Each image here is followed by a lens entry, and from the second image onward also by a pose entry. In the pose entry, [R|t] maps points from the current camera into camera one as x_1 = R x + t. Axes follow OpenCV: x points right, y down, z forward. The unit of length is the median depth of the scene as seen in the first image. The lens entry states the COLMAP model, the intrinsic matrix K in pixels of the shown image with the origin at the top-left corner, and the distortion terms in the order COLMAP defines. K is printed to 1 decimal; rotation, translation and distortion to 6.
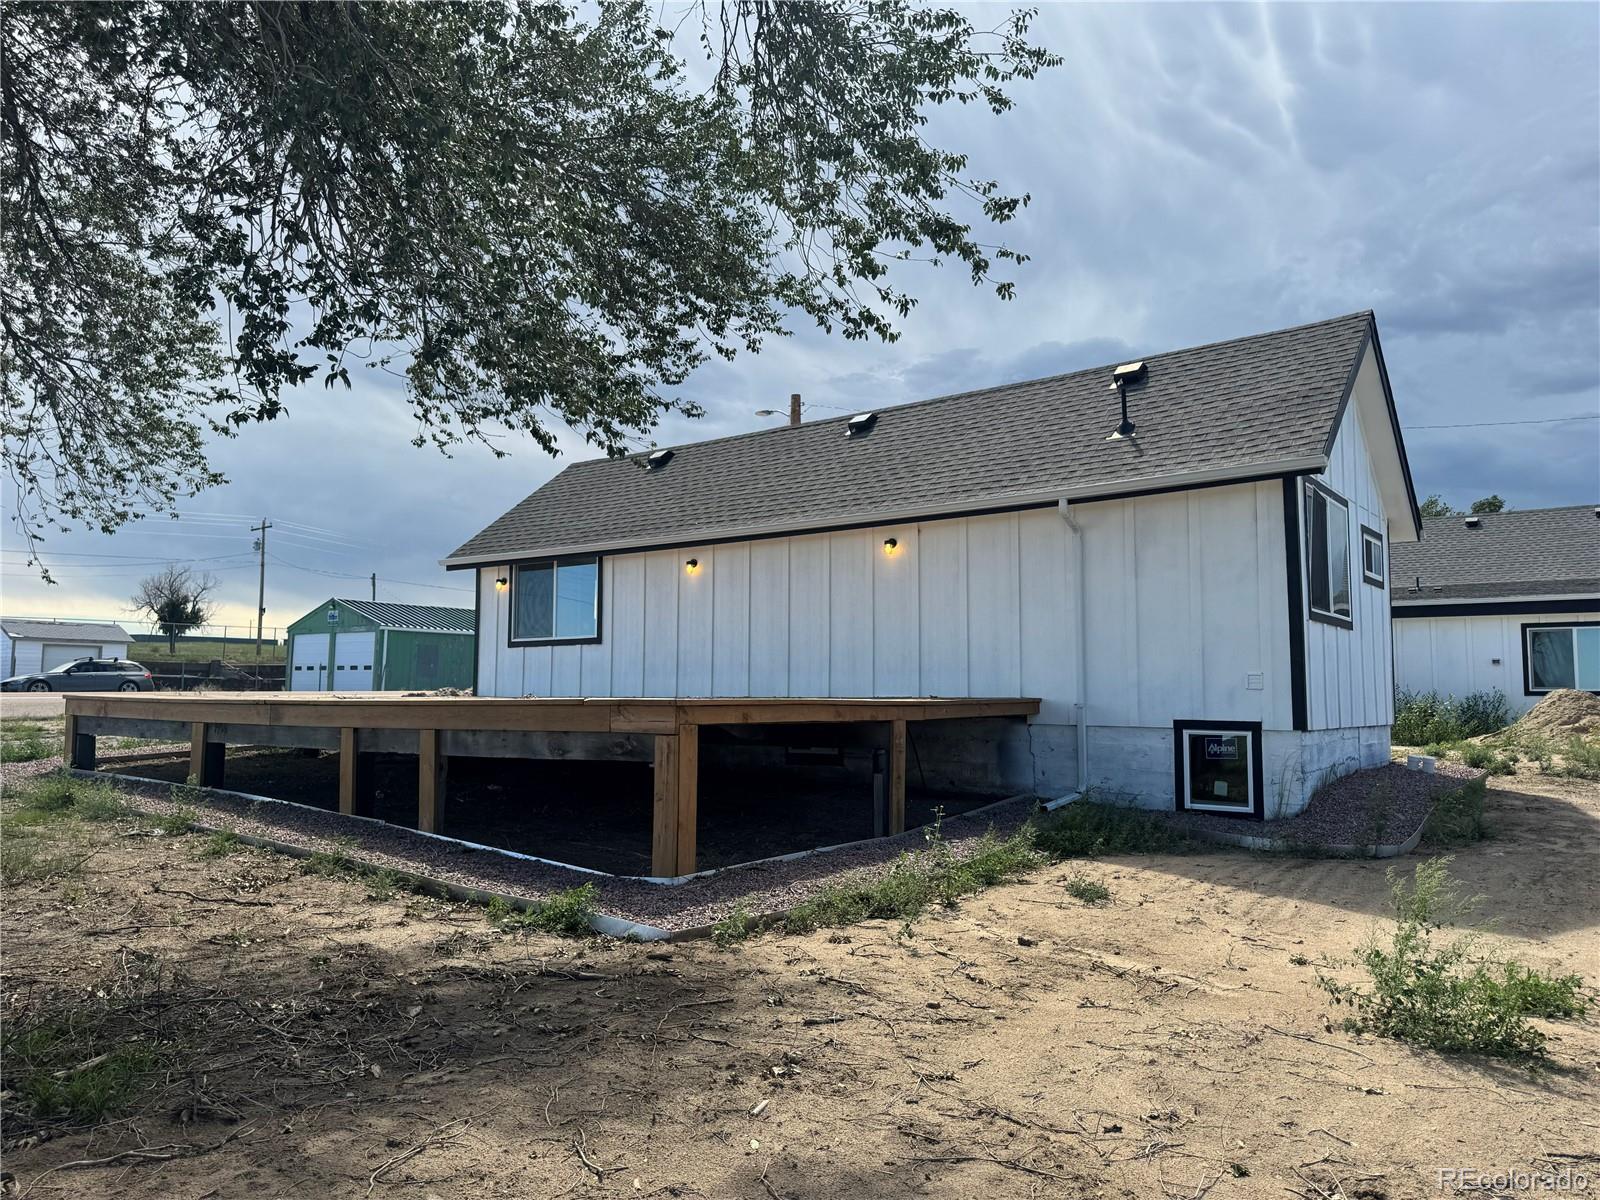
lens RADIAL K [[1110.9, 0, 800.0], [0, 1110.9, 600.0], [0, 0, 1]] dist [0.110088, -0.111873]
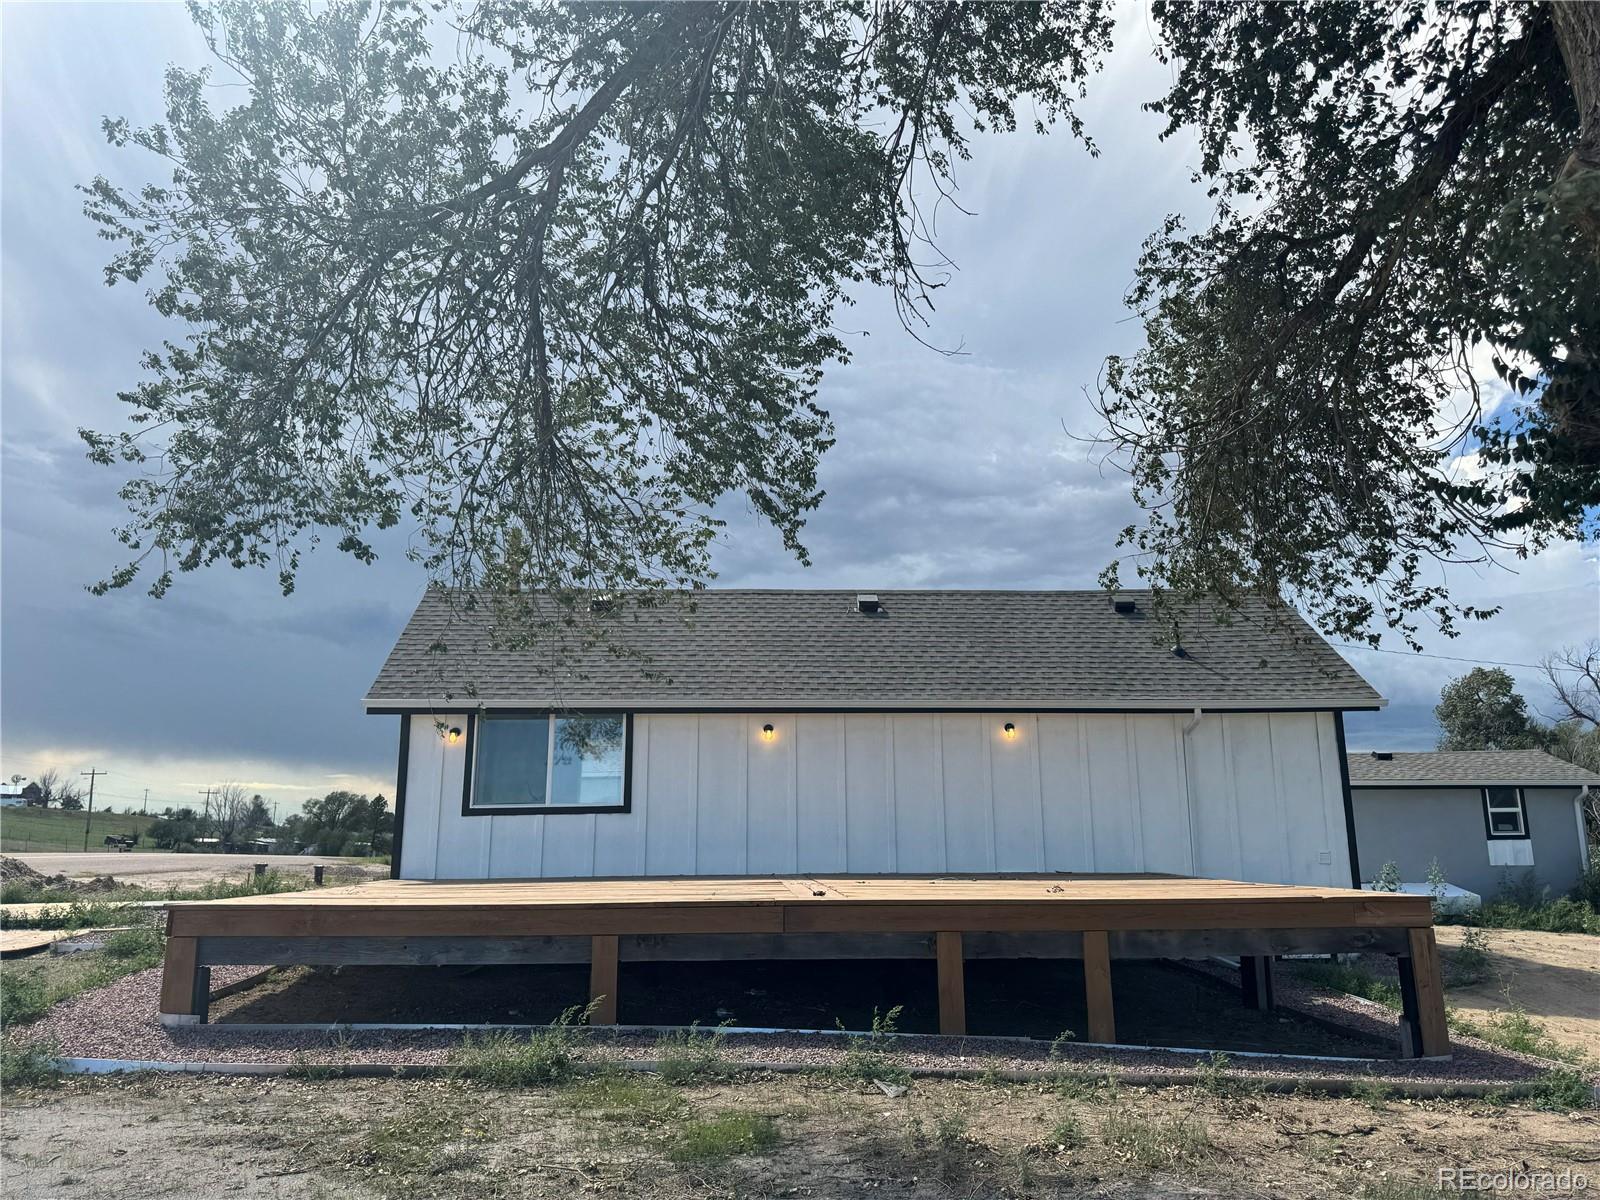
lens RADIAL K [[1110.9, 0, 800.0], [0, 1110.9, 600.0], [0, 0, 1]] dist [0.110088, -0.111873]
pose [[0.771196, 0.121580, 0.624880, -0.709035], [-0.045560, 0.989617, -0.136316, -0.014068], [-0.634965, 0.076657, 0.768728, 0.238471]]
